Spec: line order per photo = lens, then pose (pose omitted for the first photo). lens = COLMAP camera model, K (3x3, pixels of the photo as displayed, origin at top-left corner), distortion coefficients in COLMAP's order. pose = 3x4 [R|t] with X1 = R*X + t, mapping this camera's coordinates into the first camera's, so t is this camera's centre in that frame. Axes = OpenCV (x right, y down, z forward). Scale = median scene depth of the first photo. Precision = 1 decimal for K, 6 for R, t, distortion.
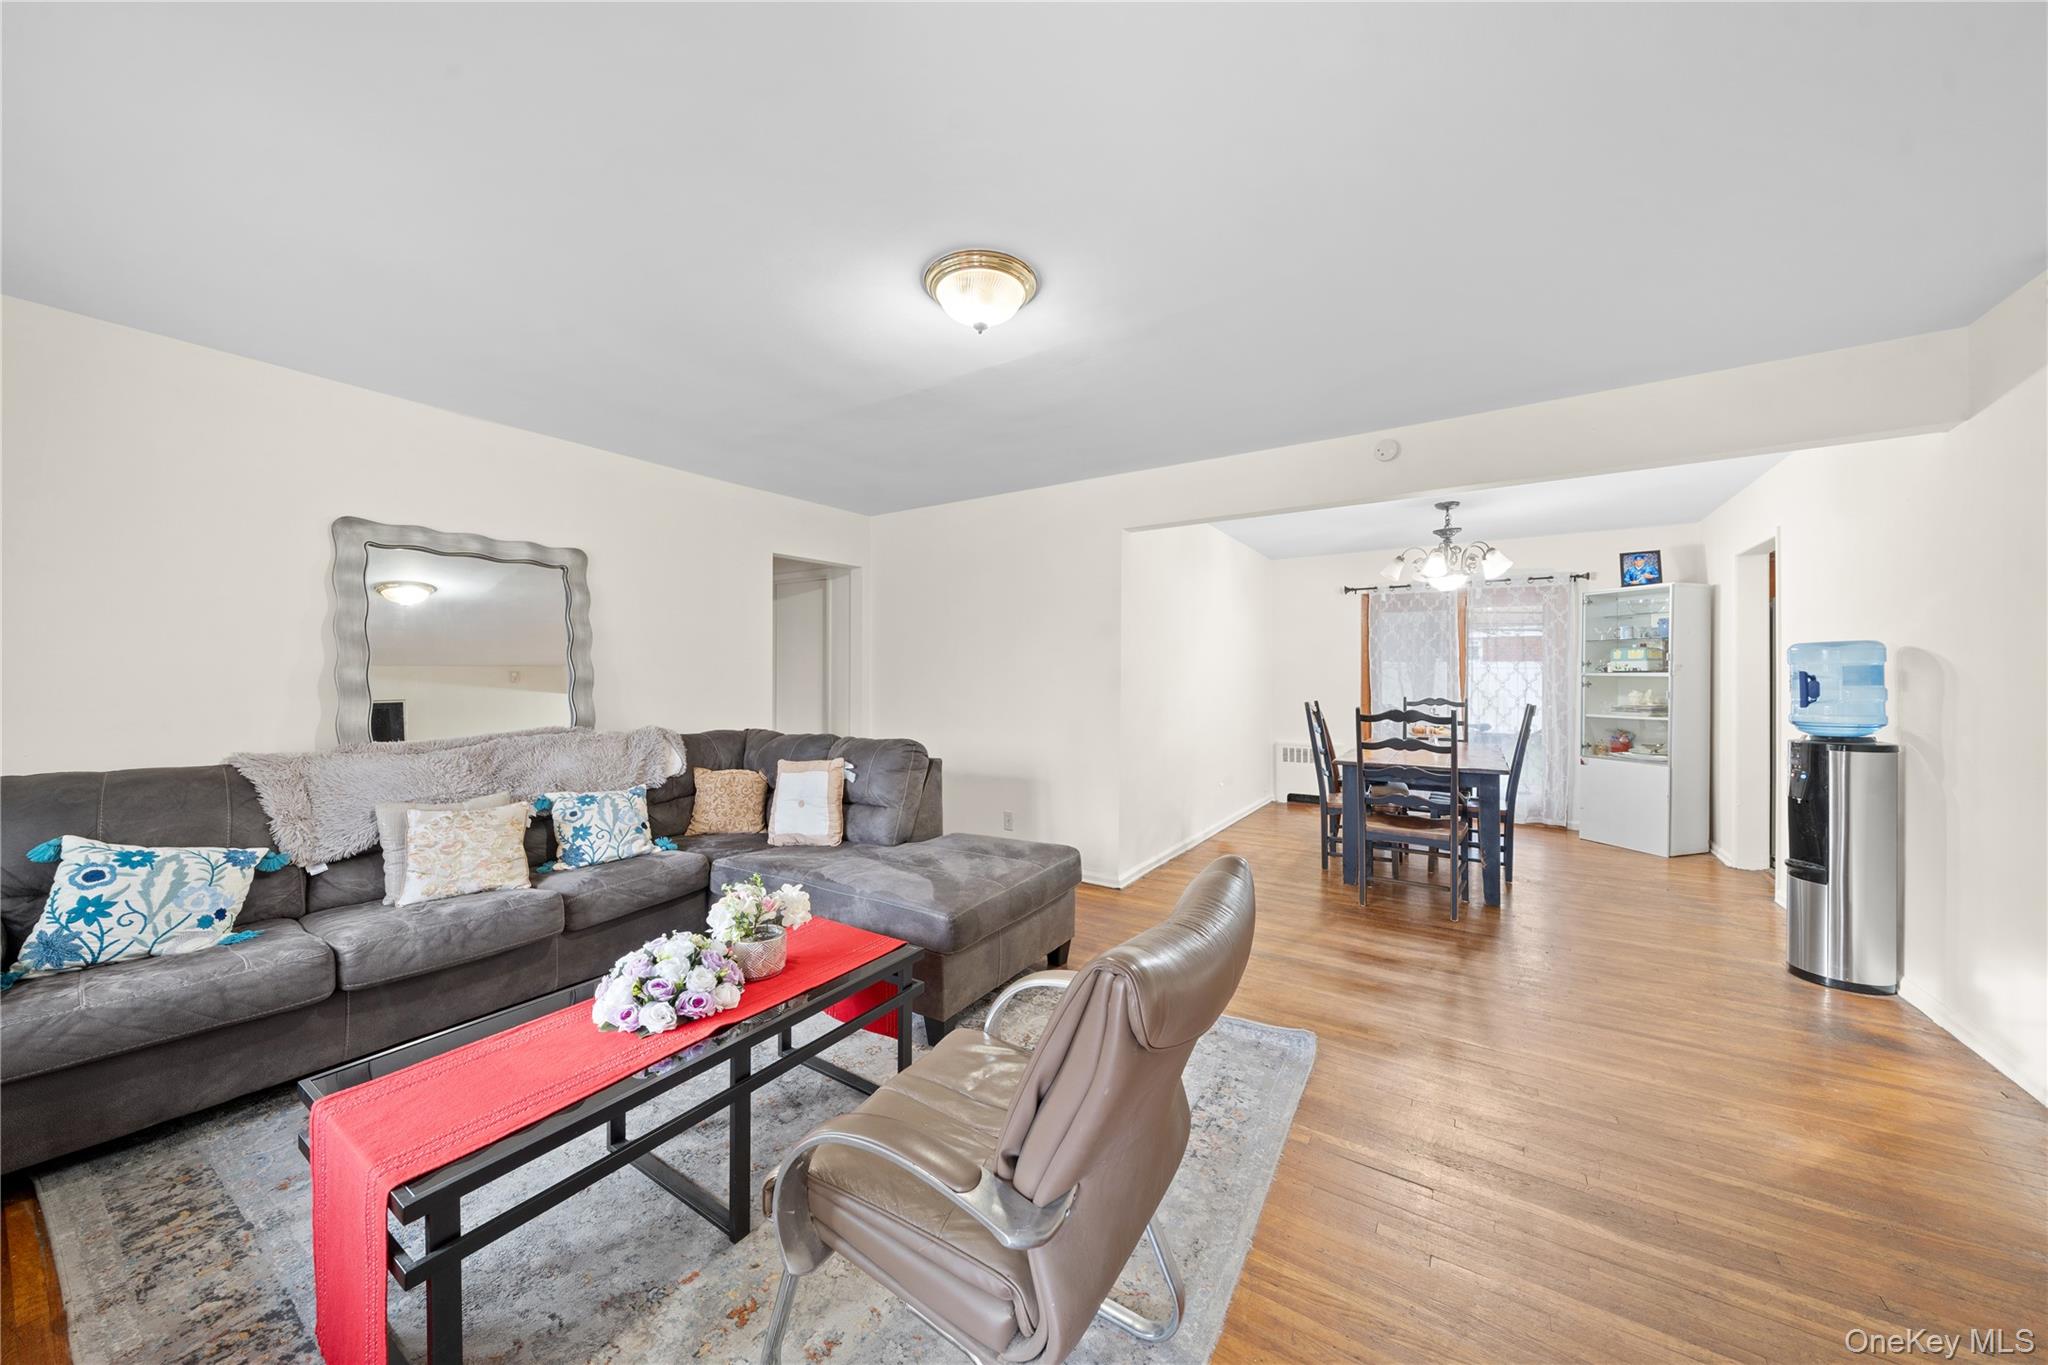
lens RADIAL K [[704.5, 0, 981.6], [0, 704.5, 696.1], [0, 0, 1]] dist [-0.004804, 0.000444]
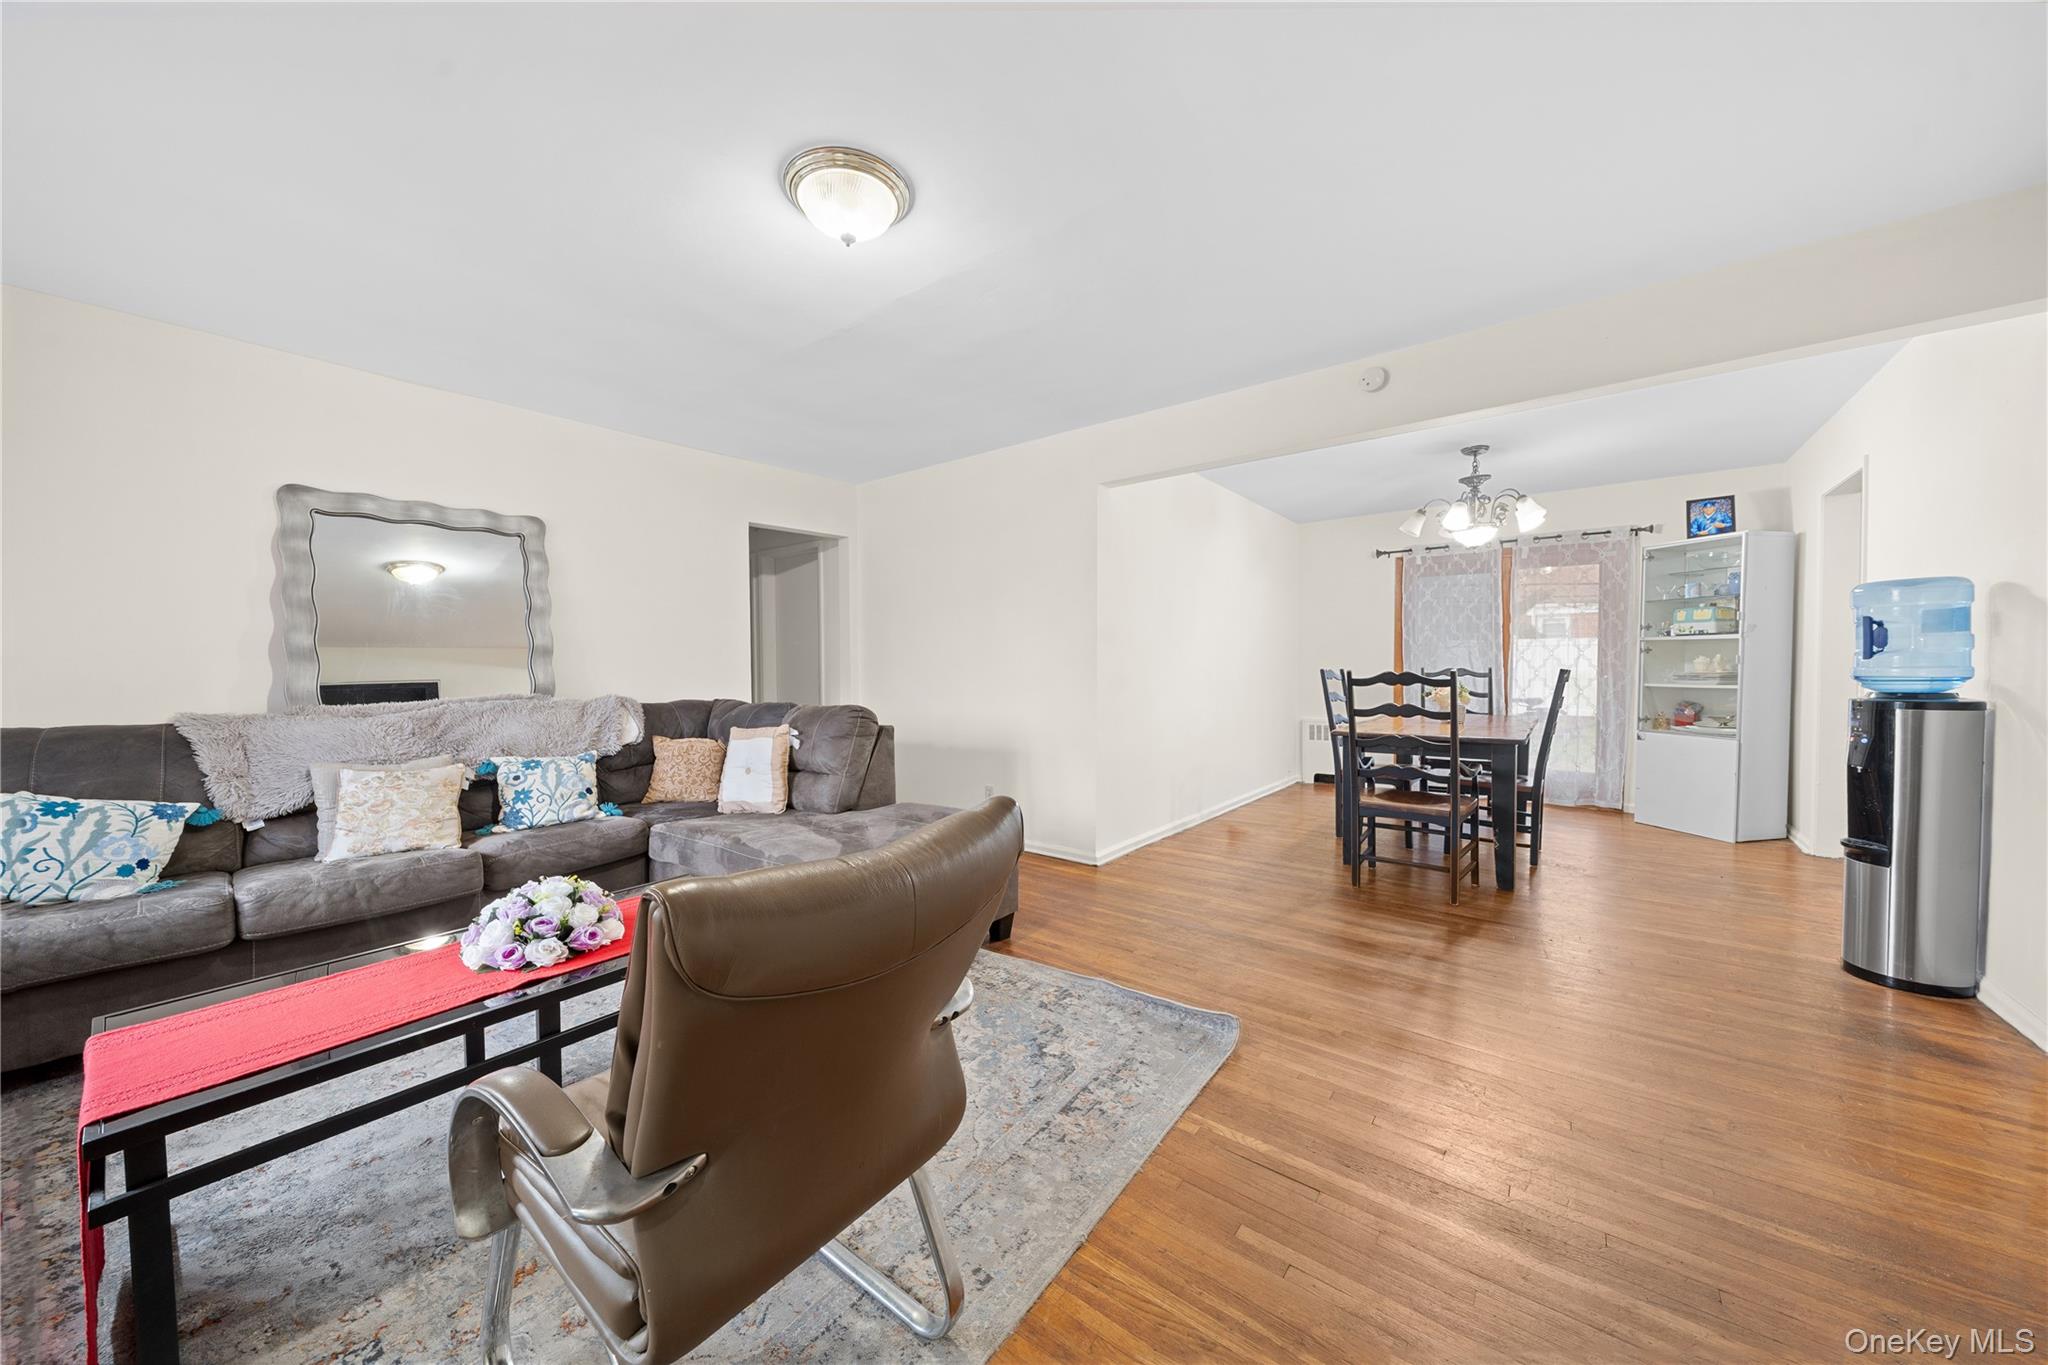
lens RADIAL K [[704.5, 0, 987.6], [0, 704.5, 704.2], [0, 0, 1]] dist [-0.004804, 0.000444]
pose [[0.996194, -0.003413, -0.087100, 0.183600], [0.005776, 0.999622, 0.026891, 0.040474], [0.086975, -0.027292, 0.995837, 0.063107]]
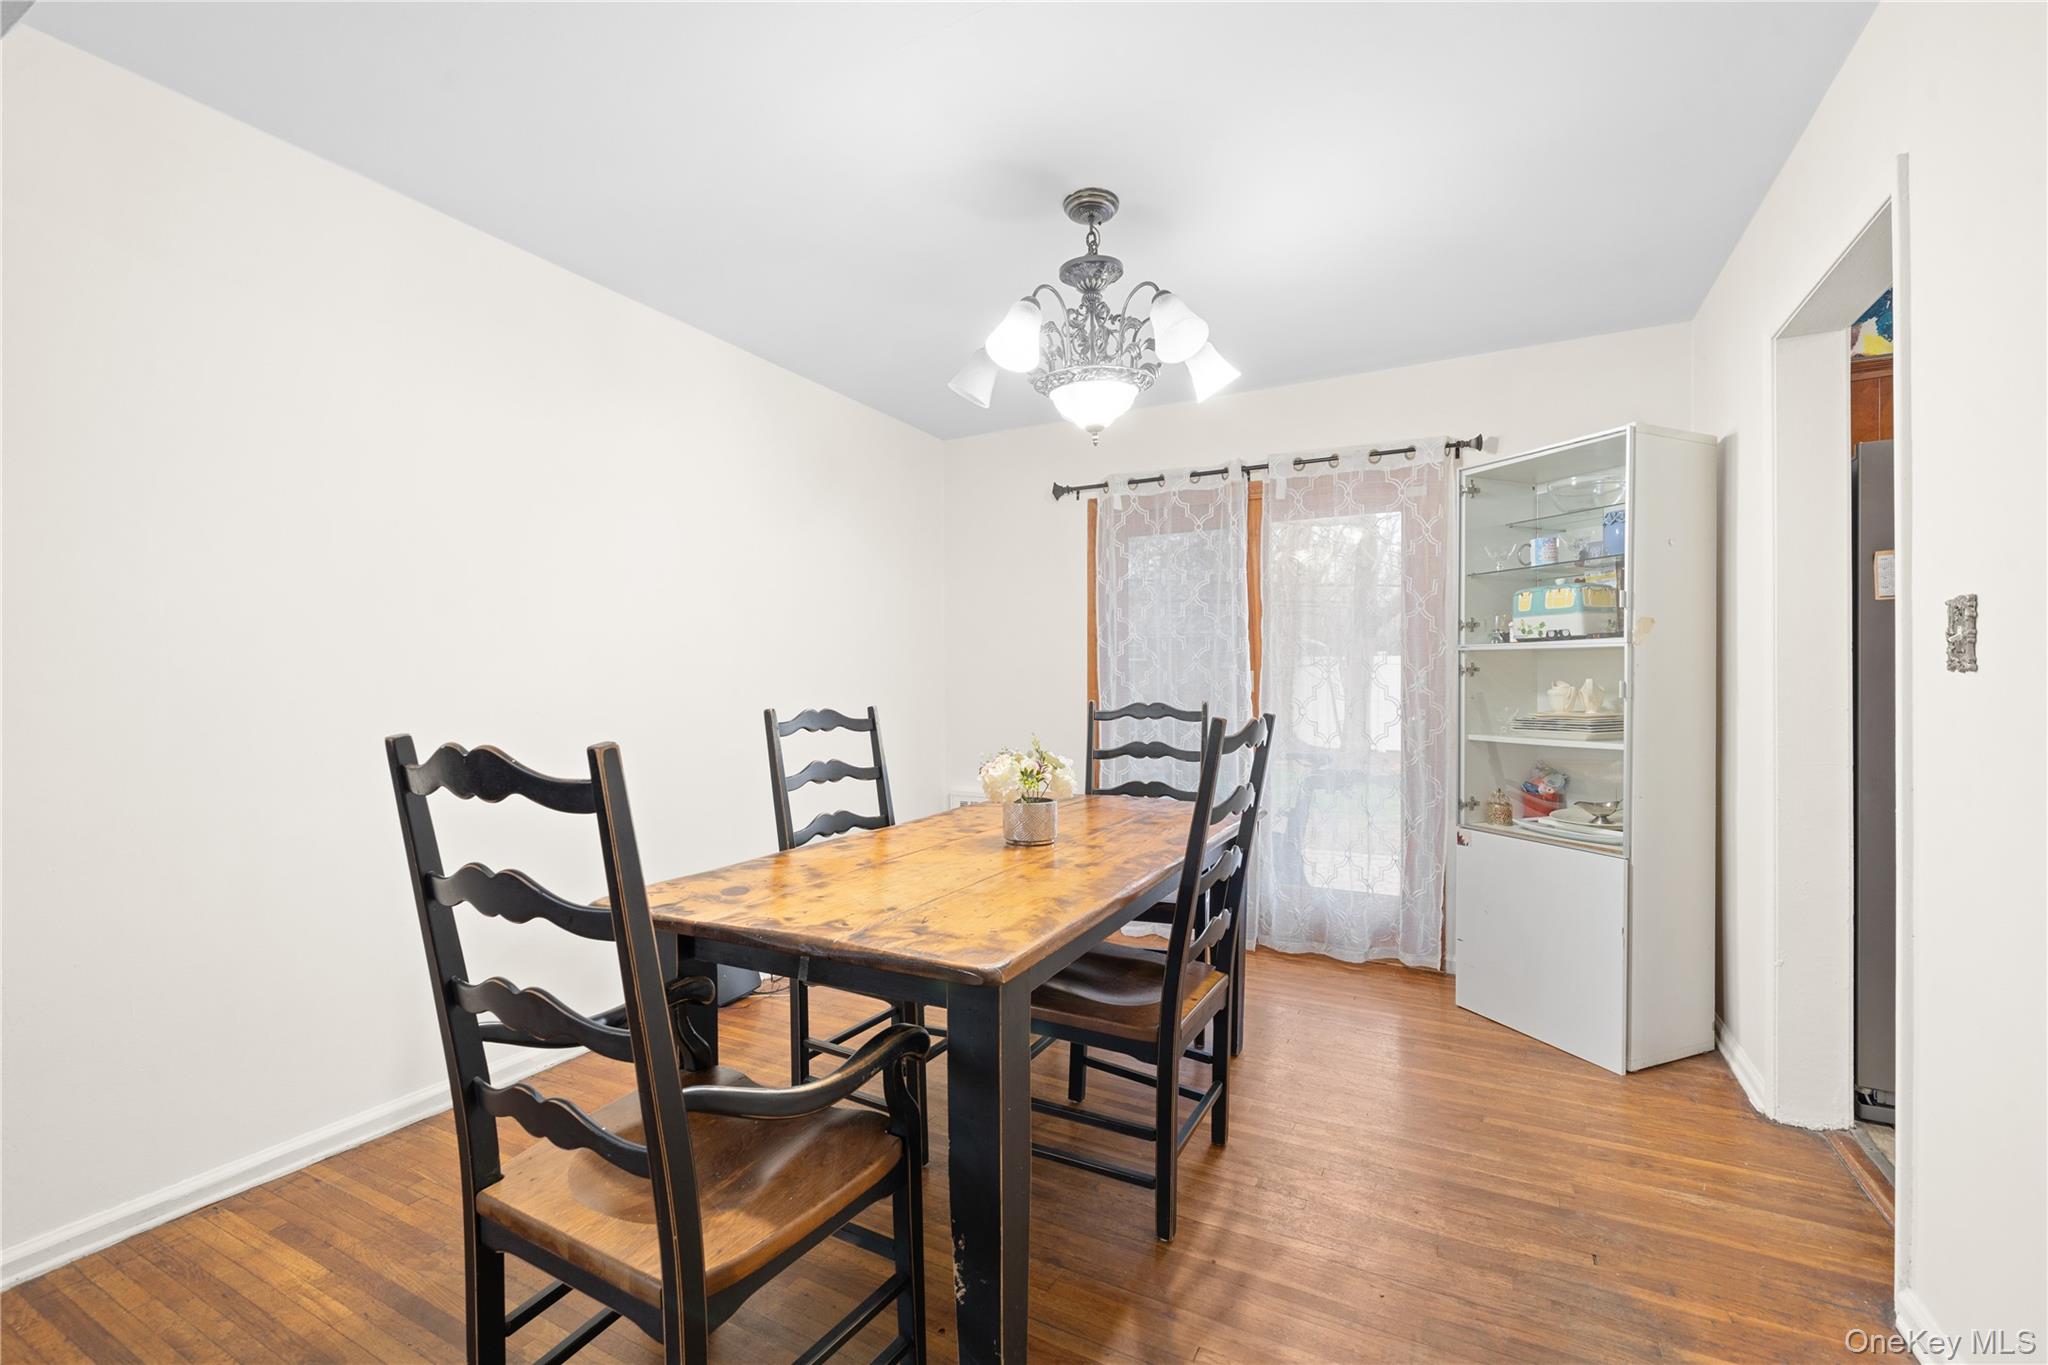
lens RADIAL K [[846.7, 0, 996.5], [0, 846.7, 714.4], [0, 0, 1]] dist [0.000267, 0.000167]
pose [[0.995668, -0.006882, 0.092722, 0.880868], [0.006324, 0.999960, 0.006310, 0.012110], [-0.092762, -0.005697, 0.995672, 0.836402]]
